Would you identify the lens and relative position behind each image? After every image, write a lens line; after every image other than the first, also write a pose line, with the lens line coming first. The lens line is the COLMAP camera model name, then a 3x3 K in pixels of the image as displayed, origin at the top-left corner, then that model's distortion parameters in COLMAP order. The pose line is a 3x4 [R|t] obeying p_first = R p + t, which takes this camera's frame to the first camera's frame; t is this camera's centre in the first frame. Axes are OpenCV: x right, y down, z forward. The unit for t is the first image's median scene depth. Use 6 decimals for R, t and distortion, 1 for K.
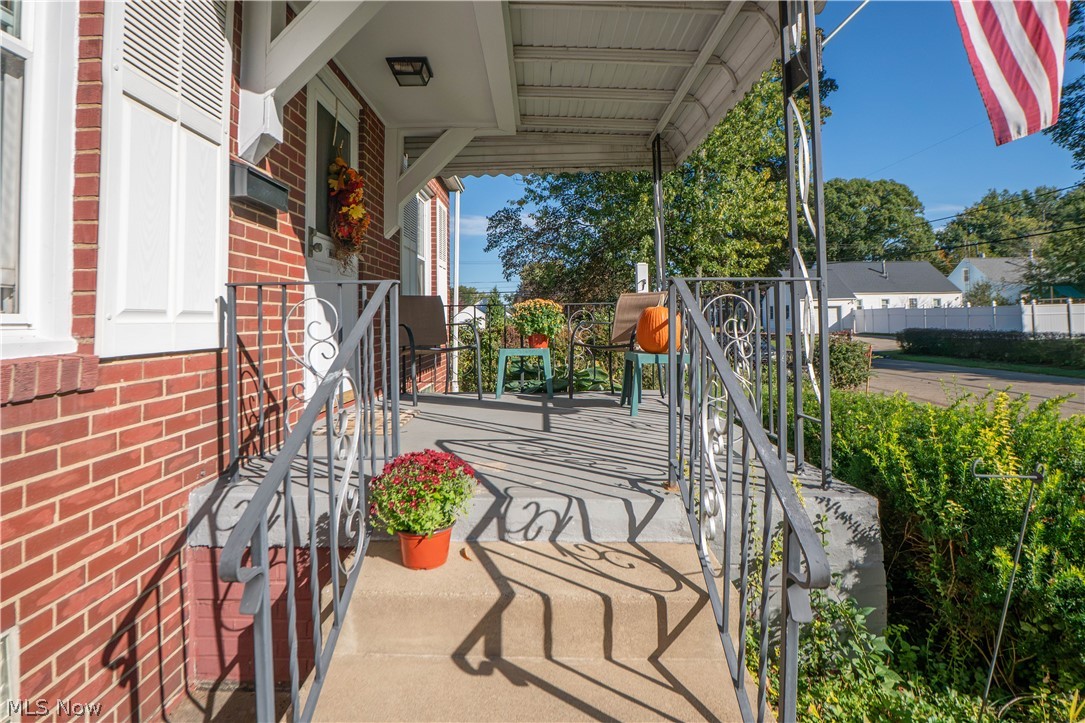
lens RADIAL K [[569.3, 0, 536.8], [0, 569.3, 294.0], [0, 0, 1]] dist [-0.037780, 0.009567]
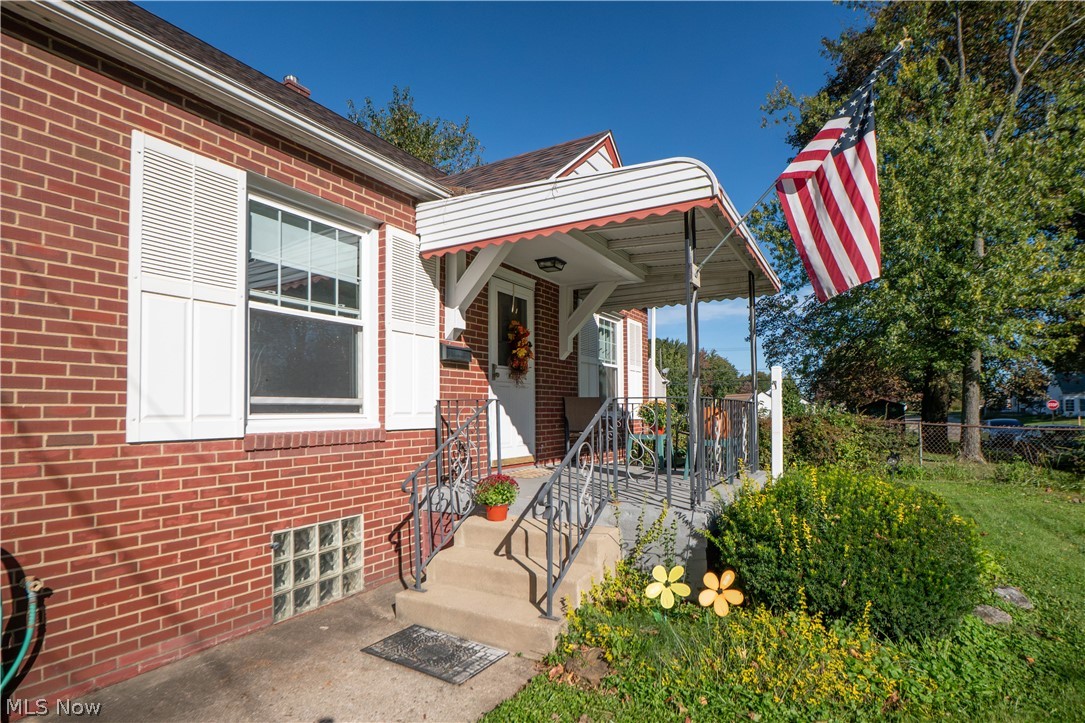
lens RADIAL K [[574.5, 0, 541.6], [0, 574.5, 397.7], [0, 0, 1]] dist [-0.002194, 0.000058]
pose [[0.878273, -0.003717, -0.478145, 1.001747], [0.017548, 0.999547, 0.024462, -0.081626], [0.477837, -0.029875, 0.877940, -0.902438]]
